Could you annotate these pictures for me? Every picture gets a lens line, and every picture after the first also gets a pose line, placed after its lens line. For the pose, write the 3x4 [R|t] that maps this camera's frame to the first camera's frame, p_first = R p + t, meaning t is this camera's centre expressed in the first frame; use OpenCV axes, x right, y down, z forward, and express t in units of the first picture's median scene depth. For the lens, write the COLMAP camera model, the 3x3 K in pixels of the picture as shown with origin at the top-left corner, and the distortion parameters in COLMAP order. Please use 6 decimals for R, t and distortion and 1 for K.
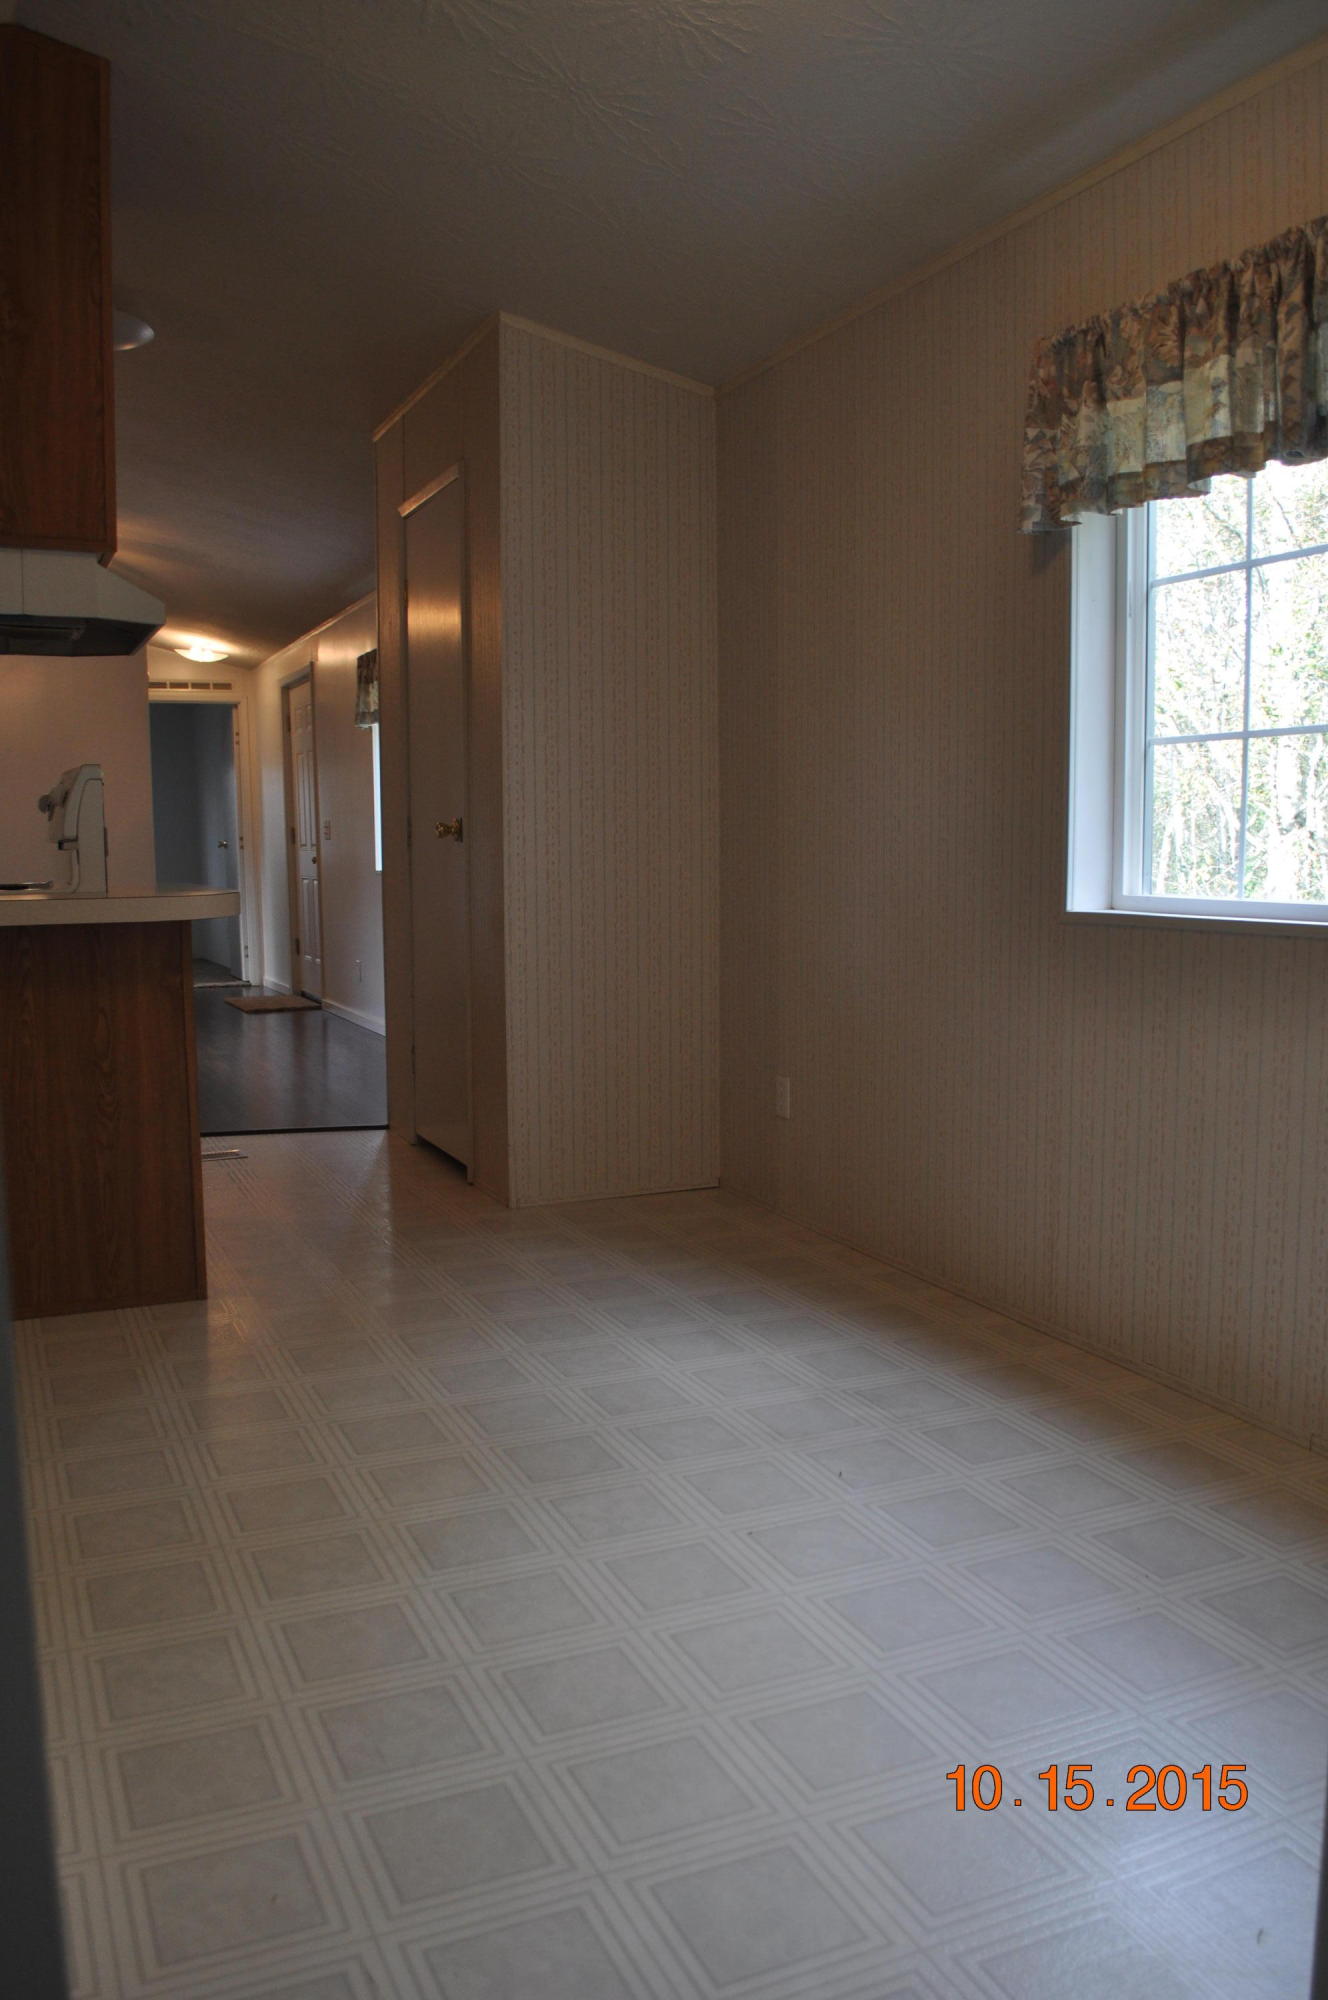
lens RADIAL K [[1574.4, 0, 662.3], [0, 1574.4, 997.6], [0, 0, 1]] dist [-0.081500, 0.025262]
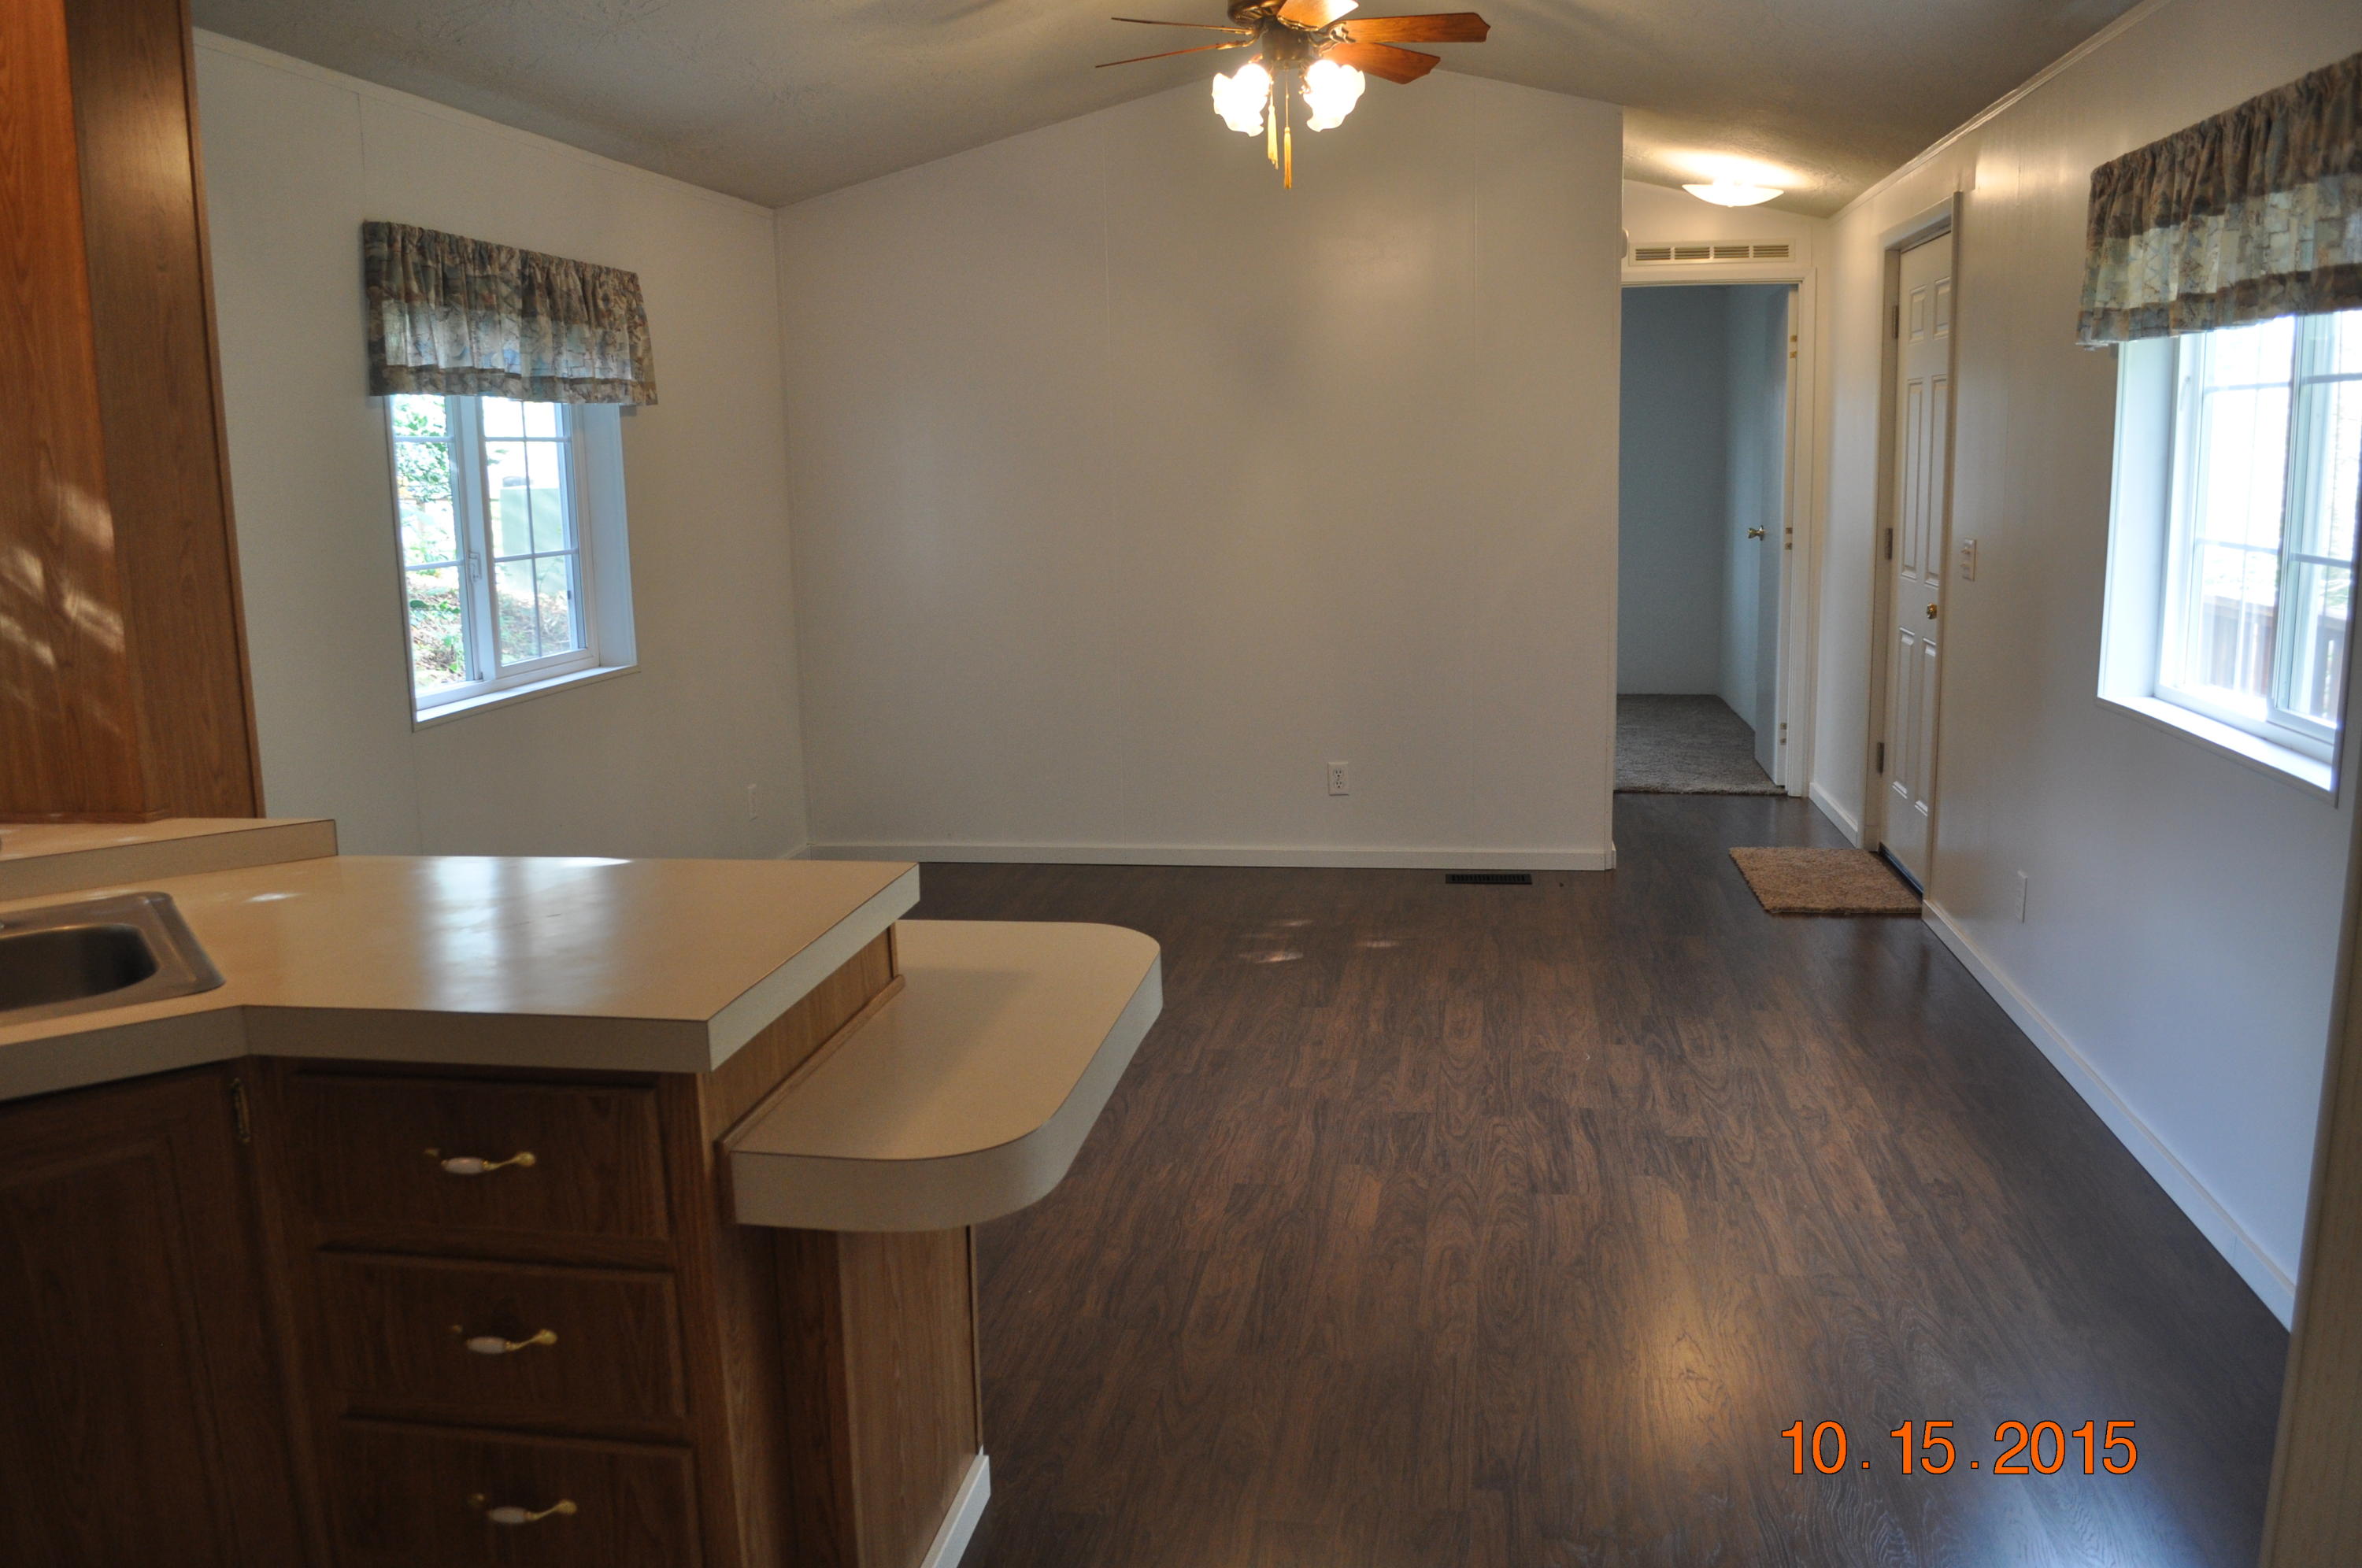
lens RADIAL K [[1859.1, 0, 1178.2], [0, 1859.1, 797.7], [0, 0, 1]] dist [-0.081500, 0.025262]
pose [[0.834545, 0.098708, -0.542025, -0.099795], [-0.046698, 0.992952, 0.108926, -0.078112], [0.548957, -0.065592, 0.833273, 0.379717]]
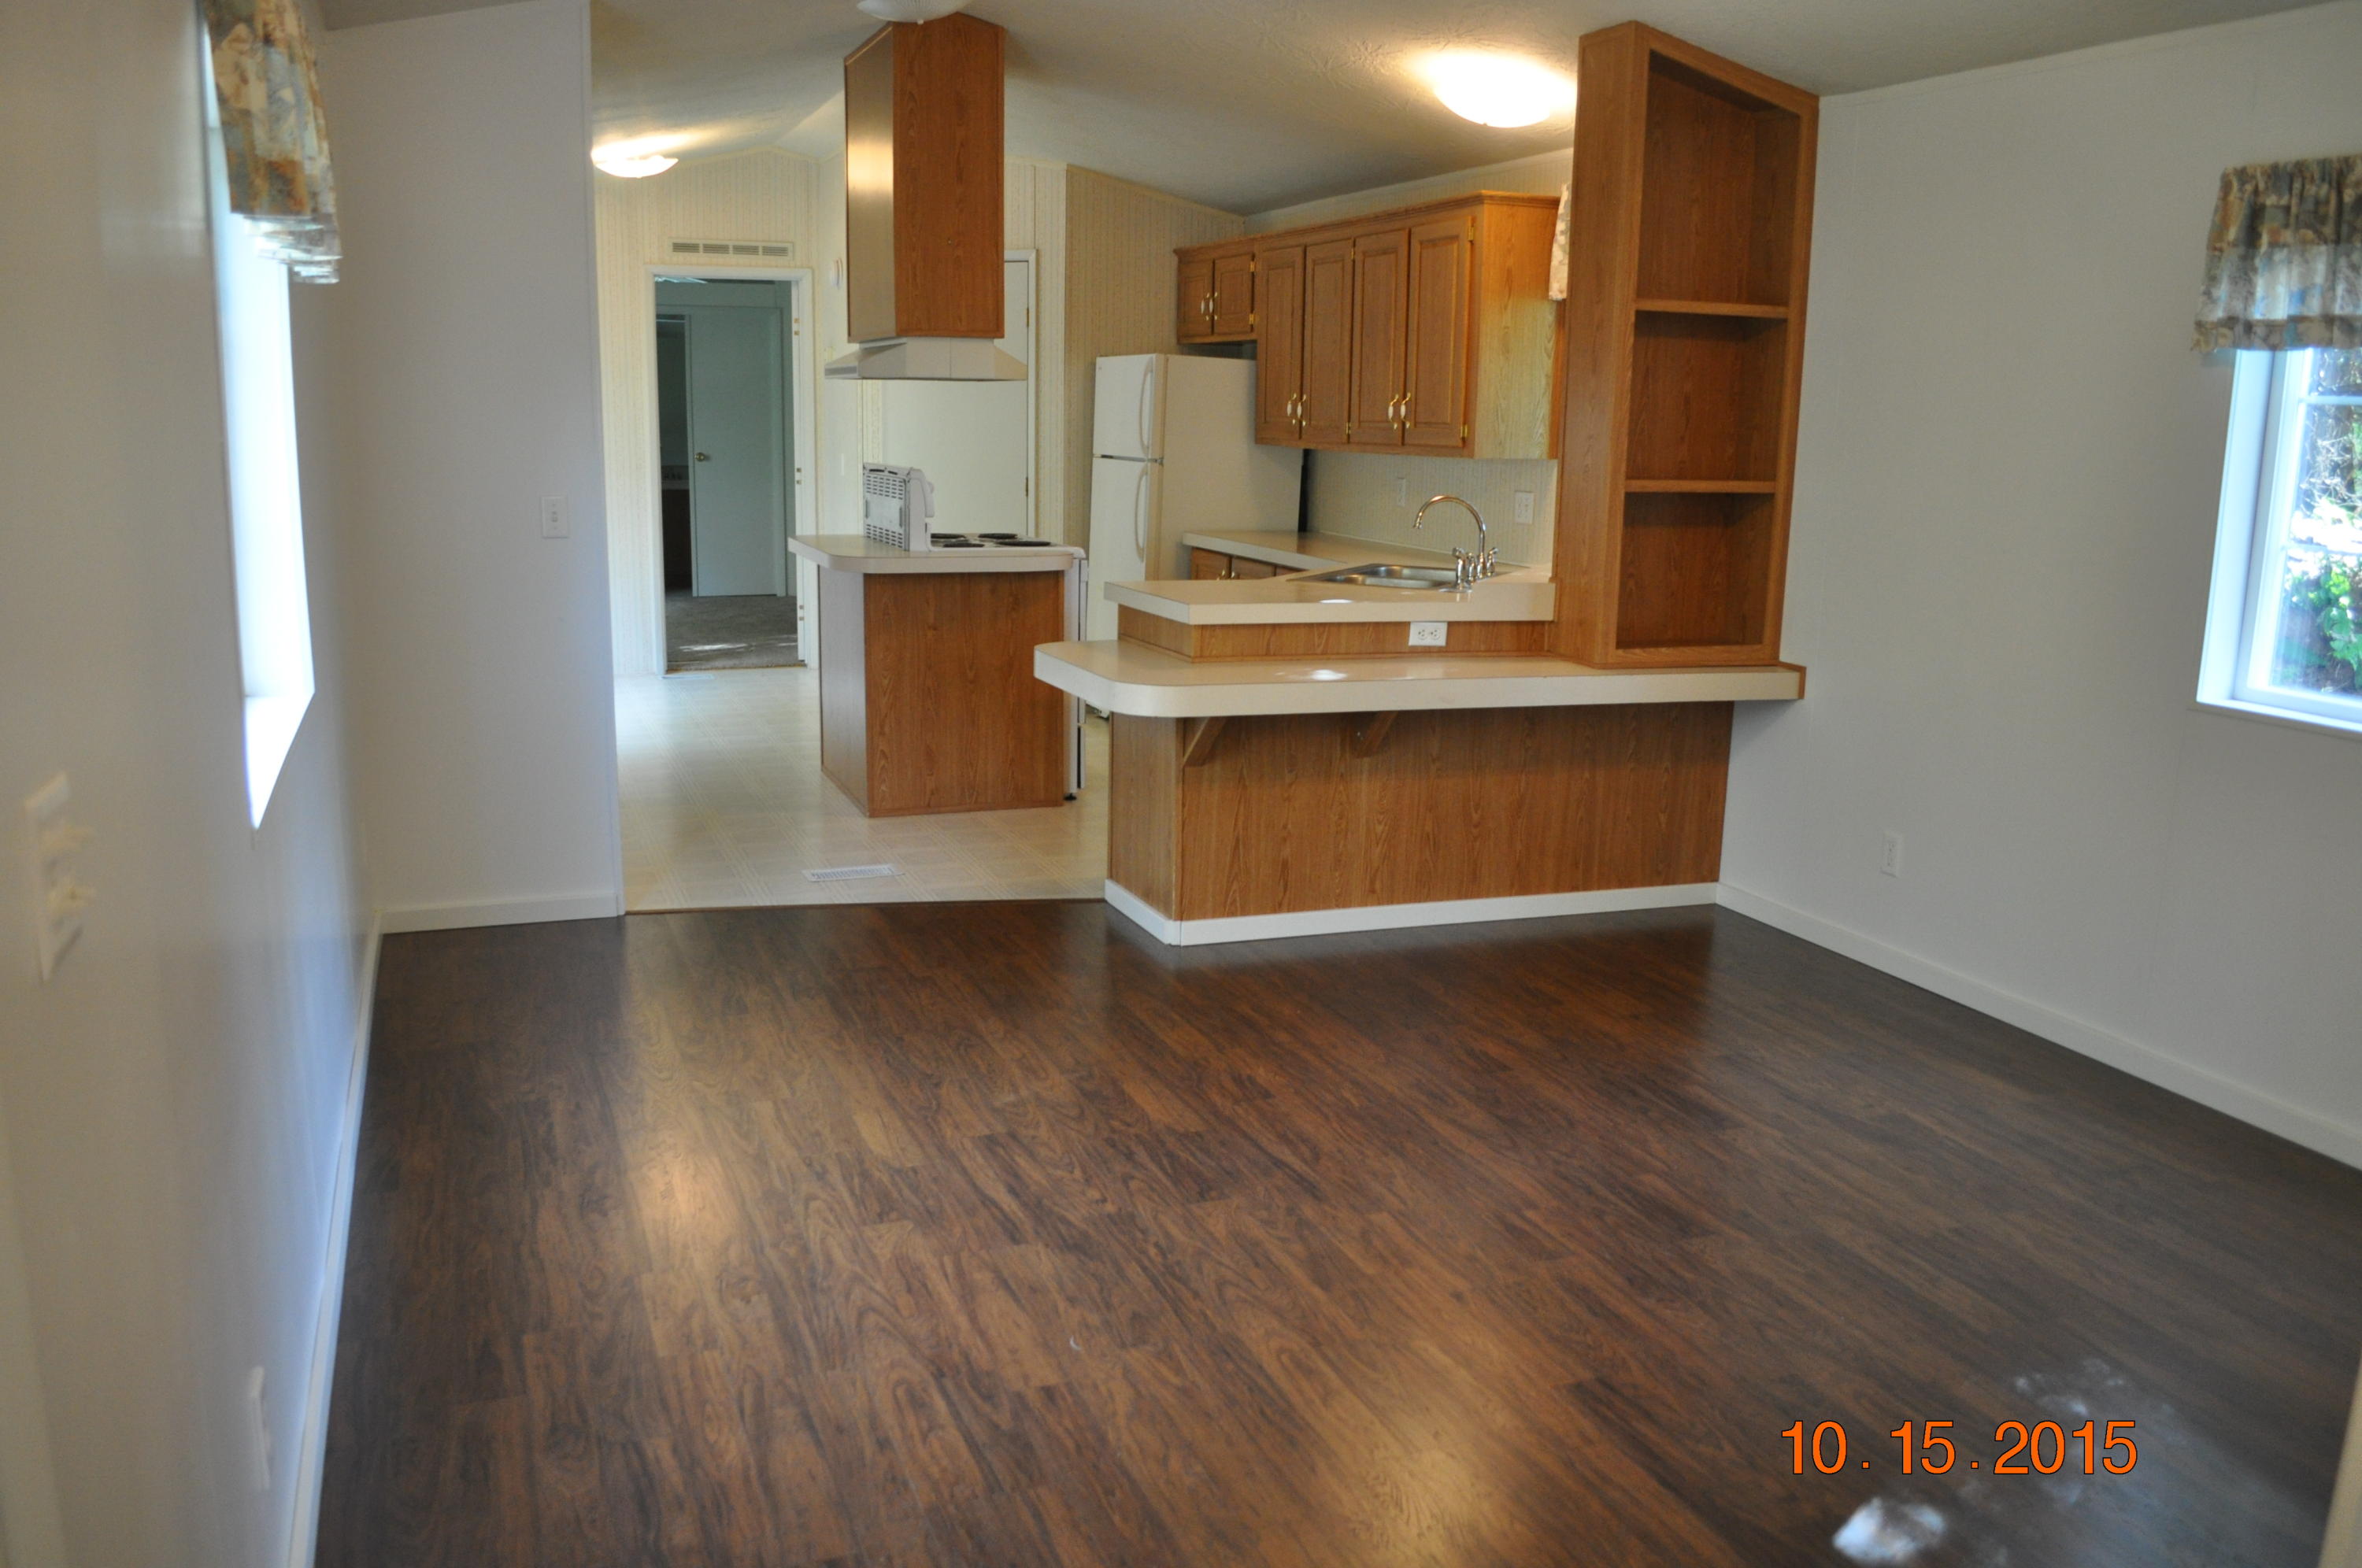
lens RADIAL K [[1859.1, 0, 1182.5], [0, 1859.1, 783.8], [0, 0, 1]] dist [-0.081500, 0.025262]
pose [[-0.998874, -0.017702, 0.044015, -0.273911], [-0.004001, 0.955904, 0.293652, -0.138642], [-0.047272, 0.293146, -0.954898, 1.024920]]
